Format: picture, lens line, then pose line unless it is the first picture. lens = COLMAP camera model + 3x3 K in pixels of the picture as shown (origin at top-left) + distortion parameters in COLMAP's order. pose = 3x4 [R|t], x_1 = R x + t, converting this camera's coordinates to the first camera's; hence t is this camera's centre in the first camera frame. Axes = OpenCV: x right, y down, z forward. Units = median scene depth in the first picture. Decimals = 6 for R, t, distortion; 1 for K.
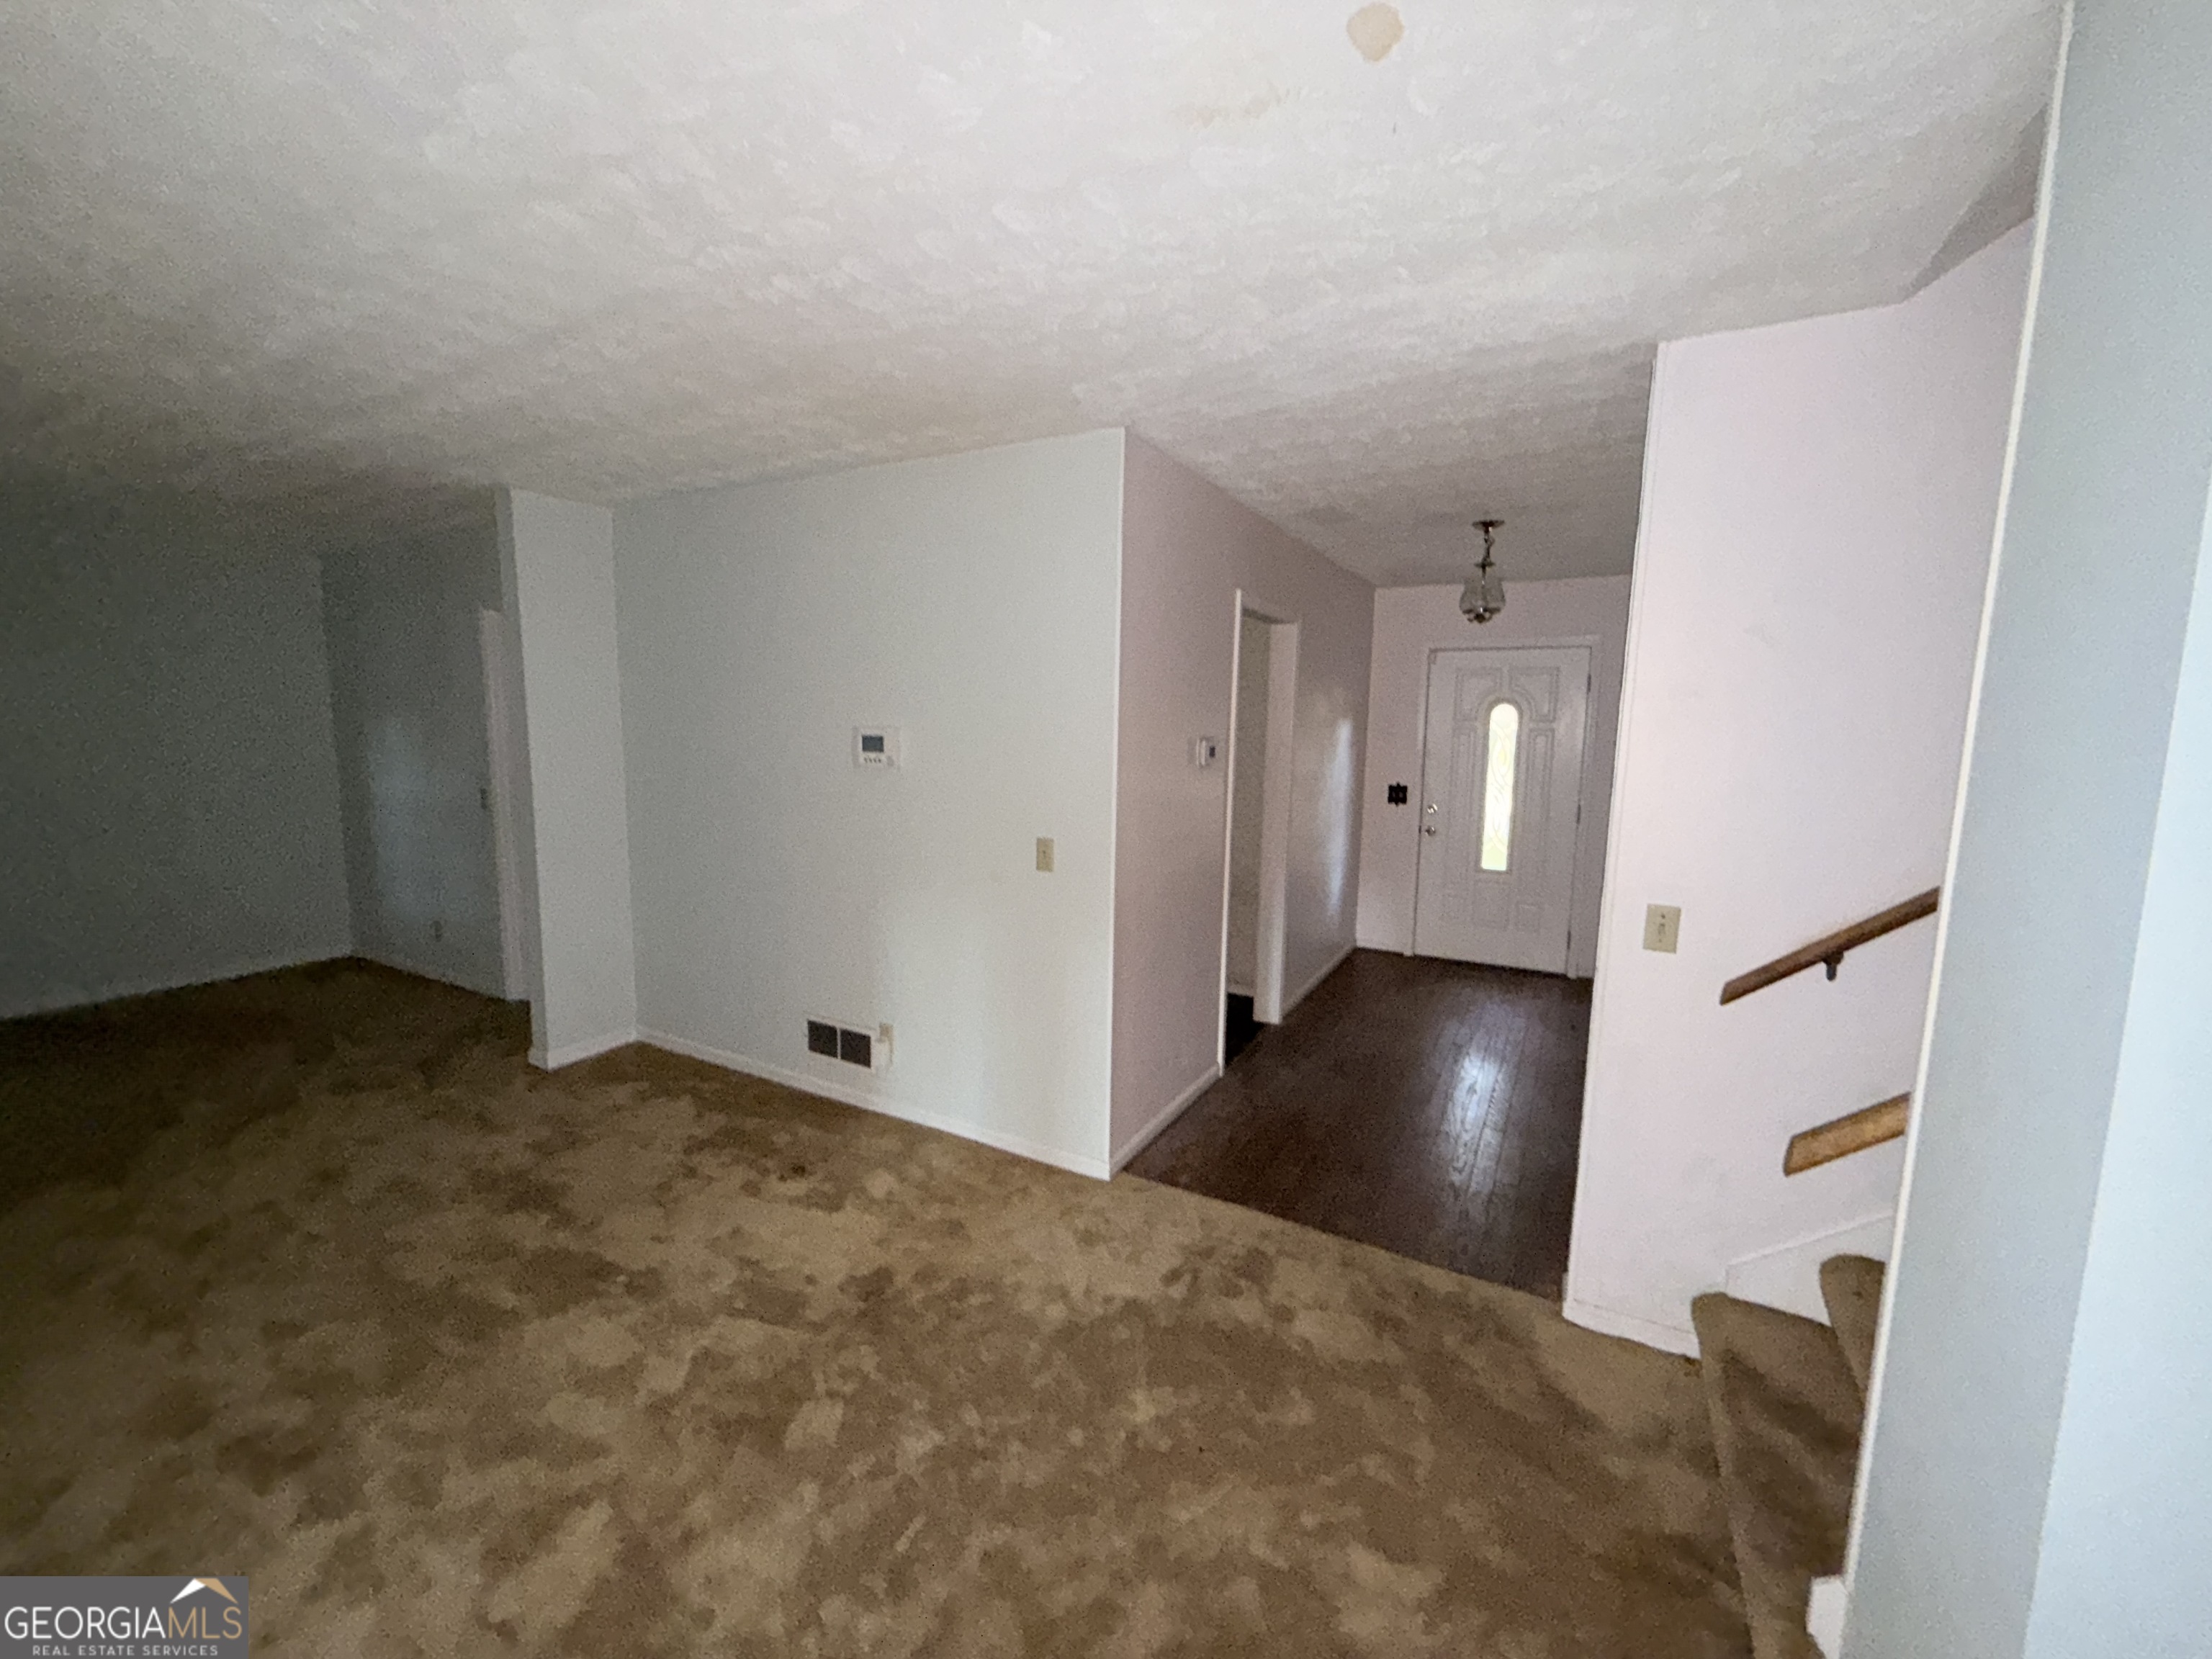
lens RADIAL K [[881.6, 0, 1101.3], [0, 881.6, 823.6], [0, 0, 1]] dist [0.000541, -0.000136]
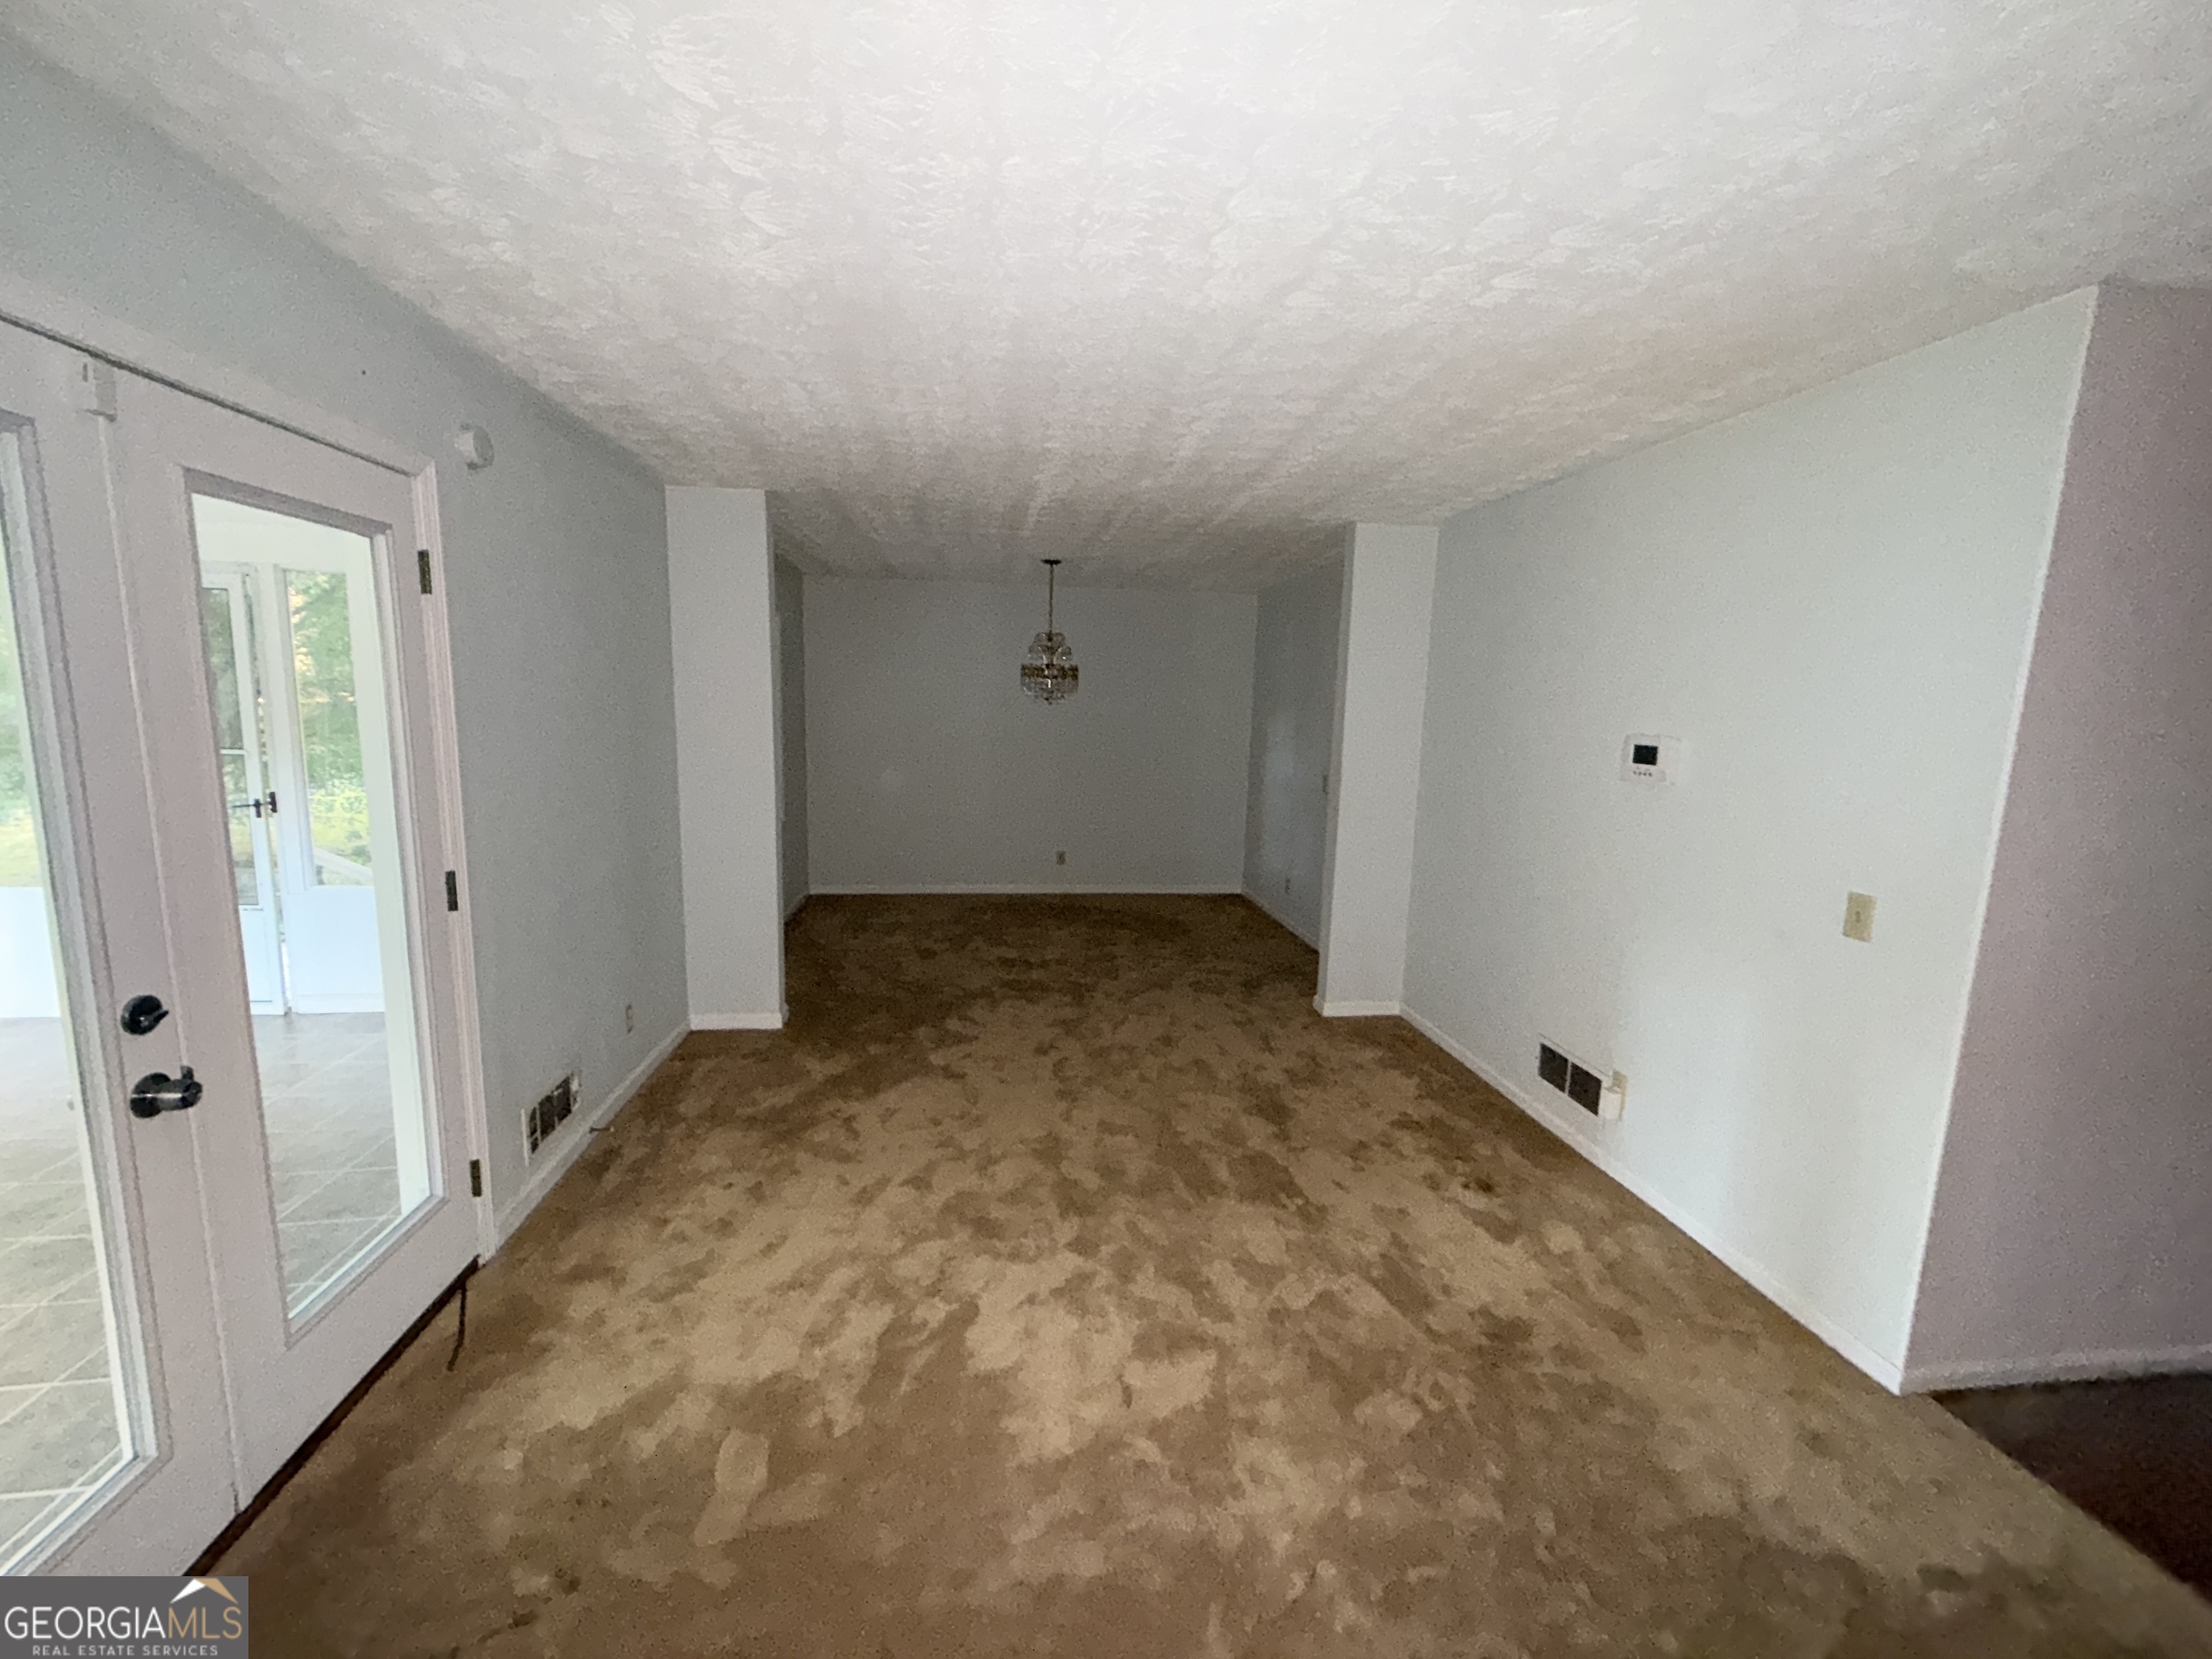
lens RADIAL K [[881.6, 0, 1101.4], [0, 881.6, 823.4], [0, 0, 1]] dist [0.000541, -0.000136]
pose [[0.594474, 0.113633, -0.796045, 0.155804], [-0.115906, 0.991736, 0.055011, -0.010347], [0.795718, 0.059564, 0.602732, 0.058767]]
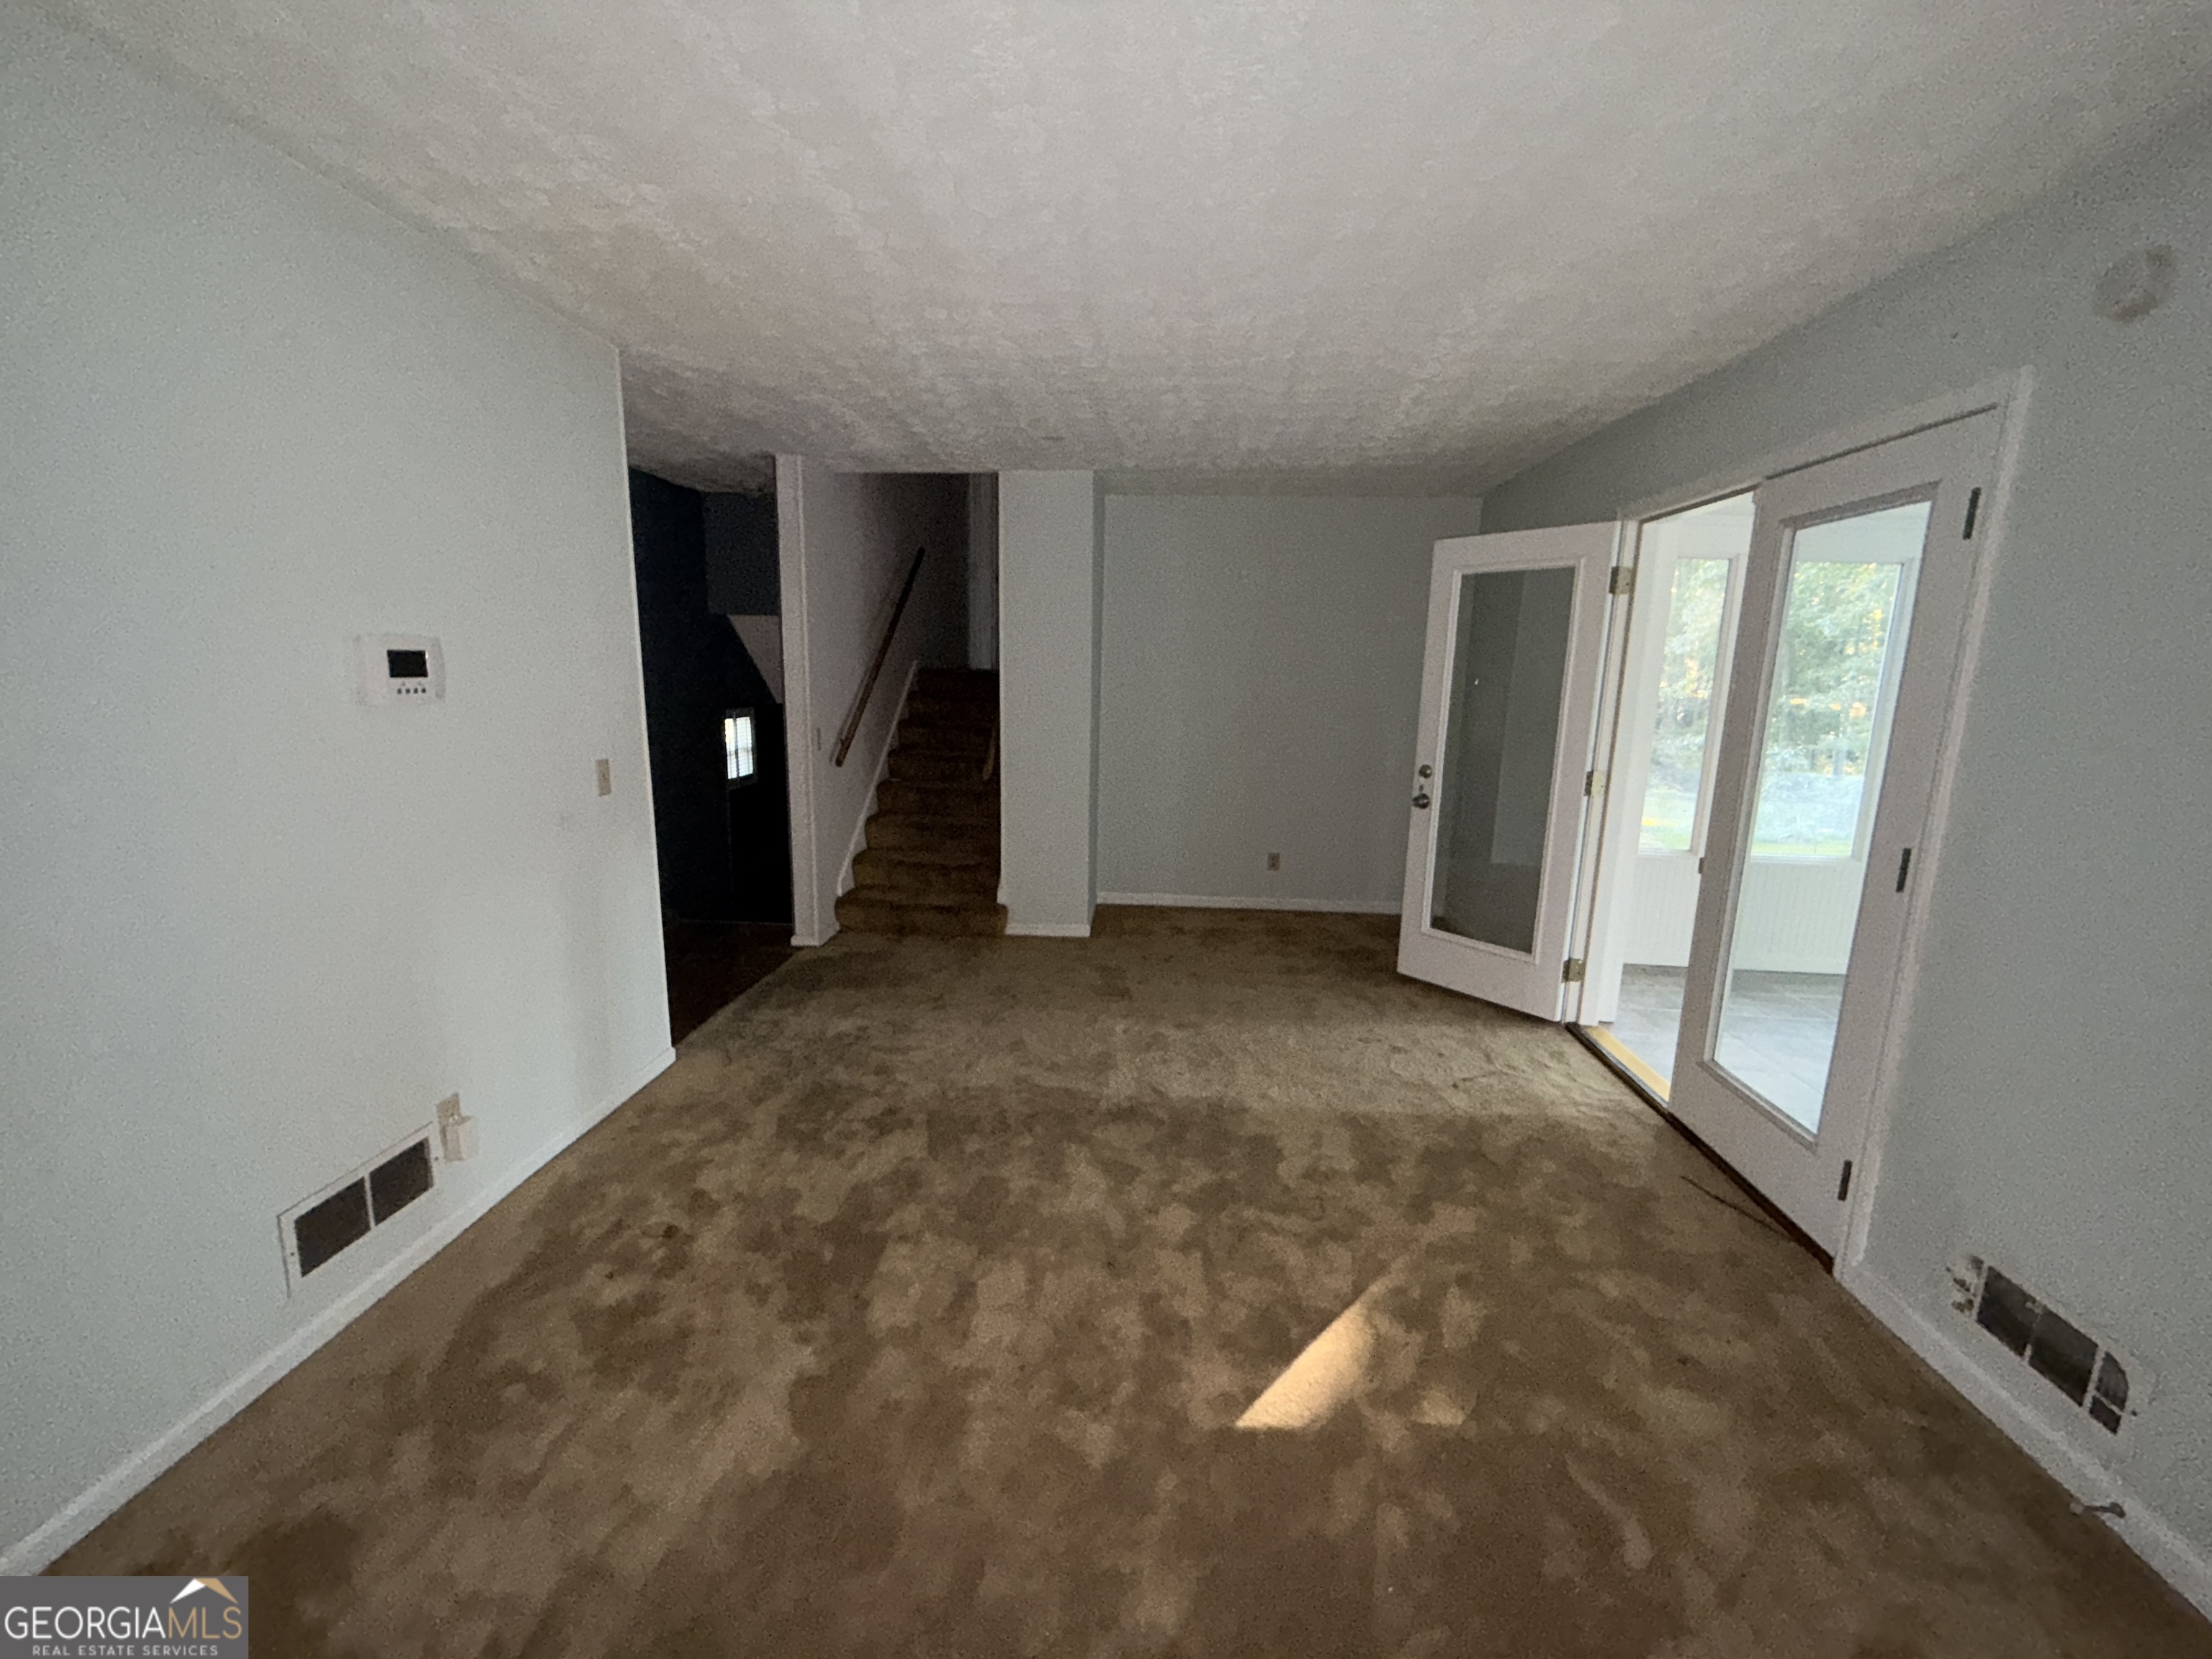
lens RADIAL K [[881.6, 0, 1098.6], [0, 881.6, 829.1], [0, 0, 1]] dist [0.000541, -0.000136]
pose [[-0.415236, -0.189878, 0.889677, -1.297358], [0.083620, 0.965868, 0.245166, -0.112081], [-0.905862, 0.176196, -0.385186, 1.023292]]
